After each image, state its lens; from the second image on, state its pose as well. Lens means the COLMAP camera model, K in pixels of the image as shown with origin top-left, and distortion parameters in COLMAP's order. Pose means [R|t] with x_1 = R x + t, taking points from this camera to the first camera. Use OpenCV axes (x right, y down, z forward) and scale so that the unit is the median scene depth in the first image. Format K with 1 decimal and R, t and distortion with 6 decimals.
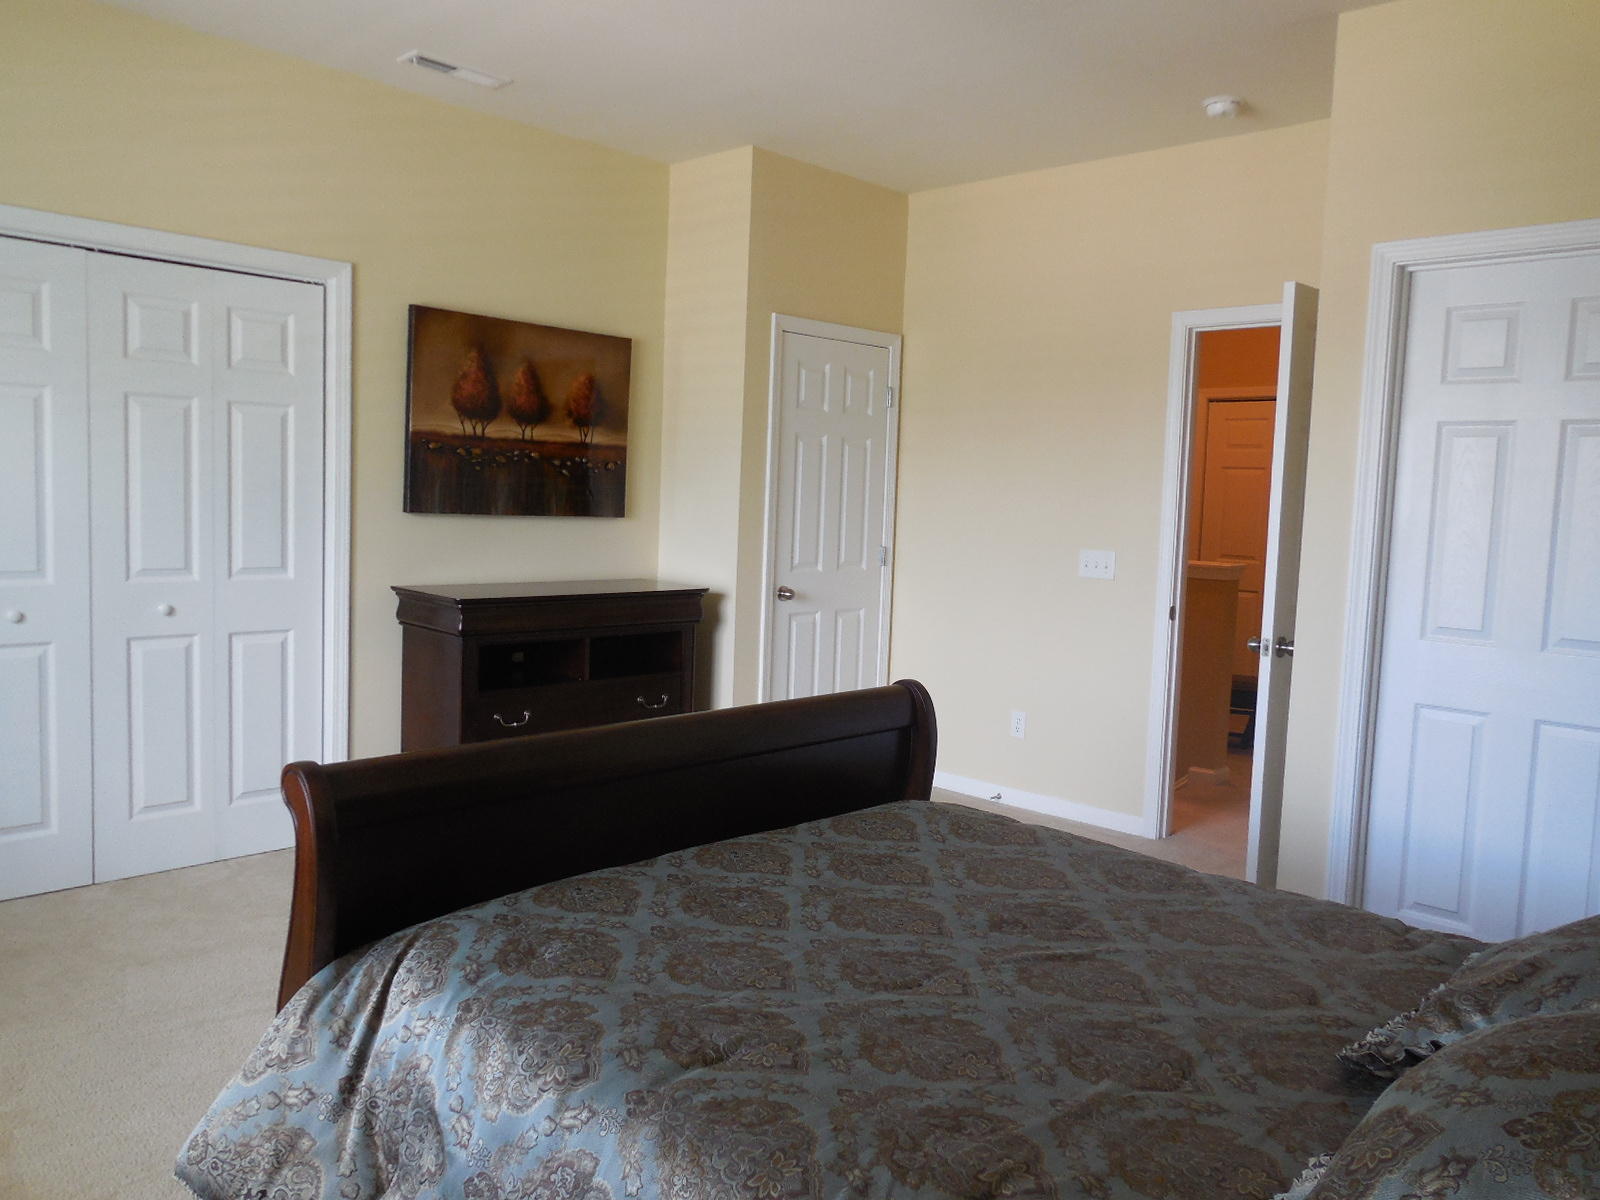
lens RADIAL K [[1217.0, 0, 800.0], [0, 1217.0, 600.0], [0, 0, 1]] dist [0.003664, 0.002599]
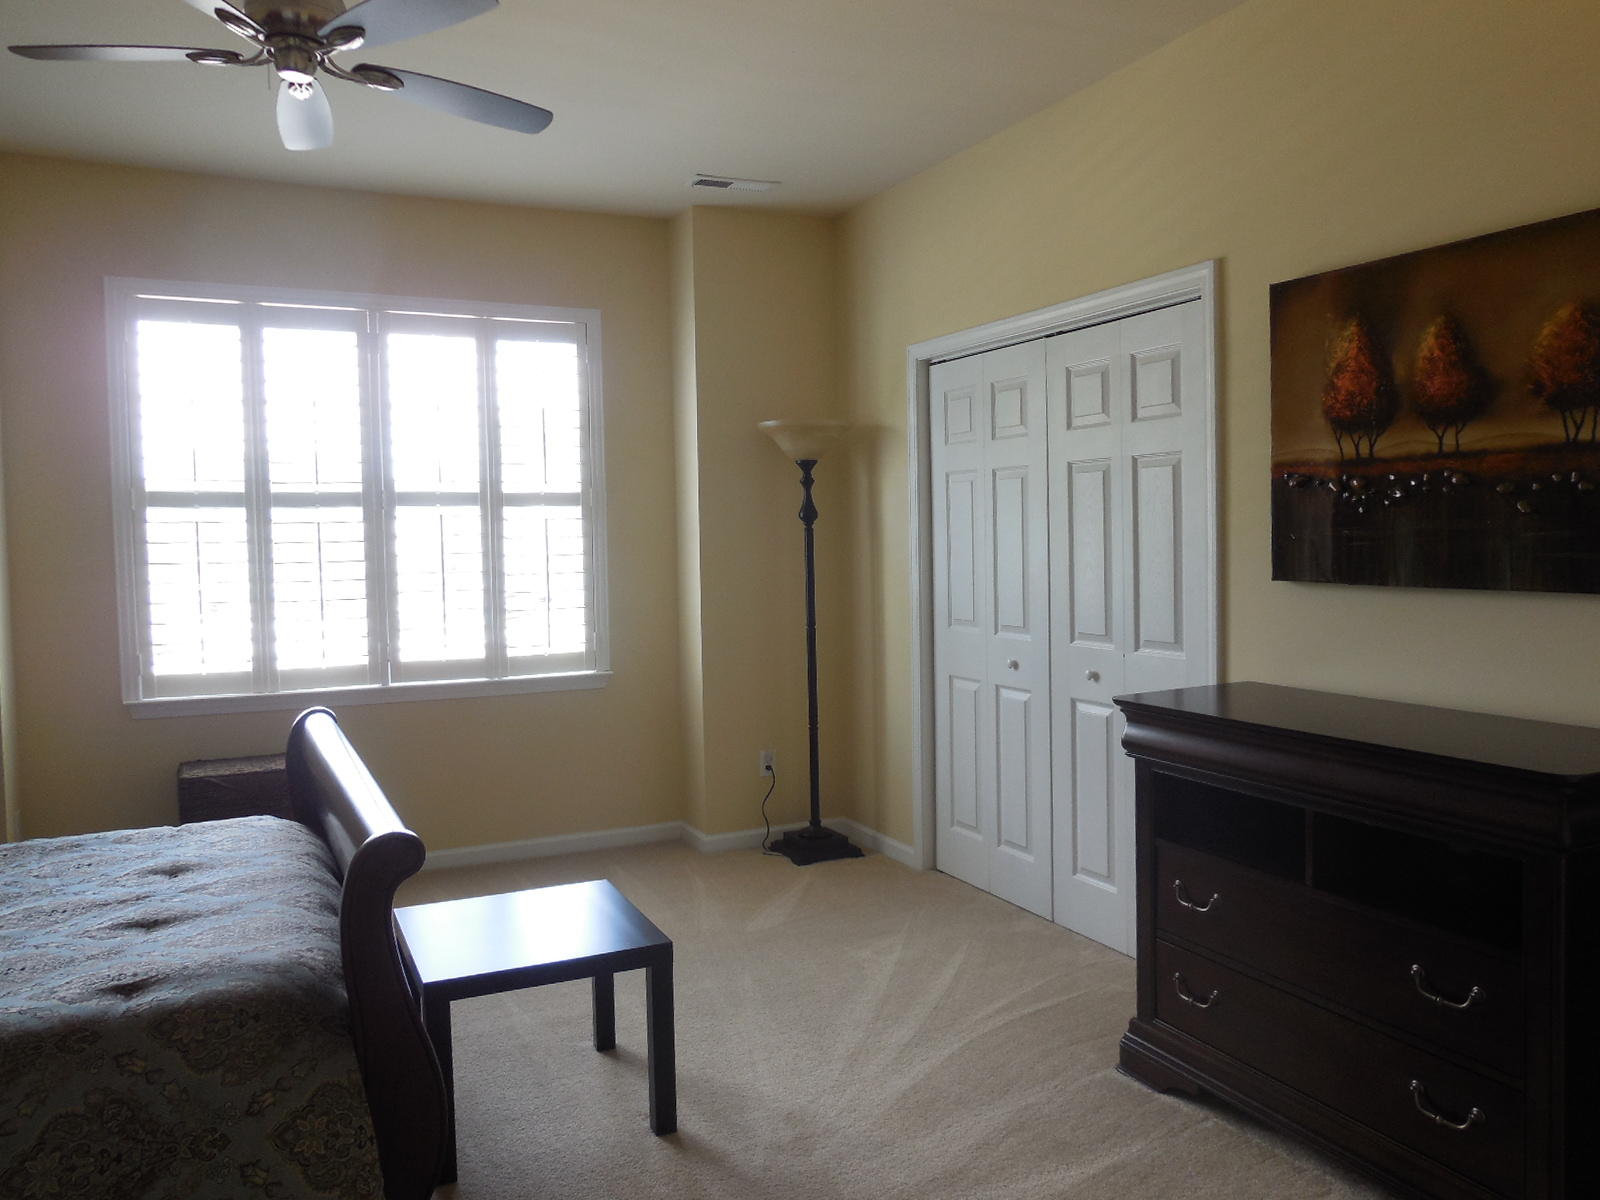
lens RADIAL K [[1217.0, 0, 800.0], [0, 1217.0, 600.0], [0, 0, 1]] dist [0.003664, 0.002599]
pose [[-0.346355, 0.020263, -0.937885, 0.416996], [-0.076807, 0.995798, 0.049879, -0.072189], [0.934954, 0.089312, -0.343343, 0.954068]]
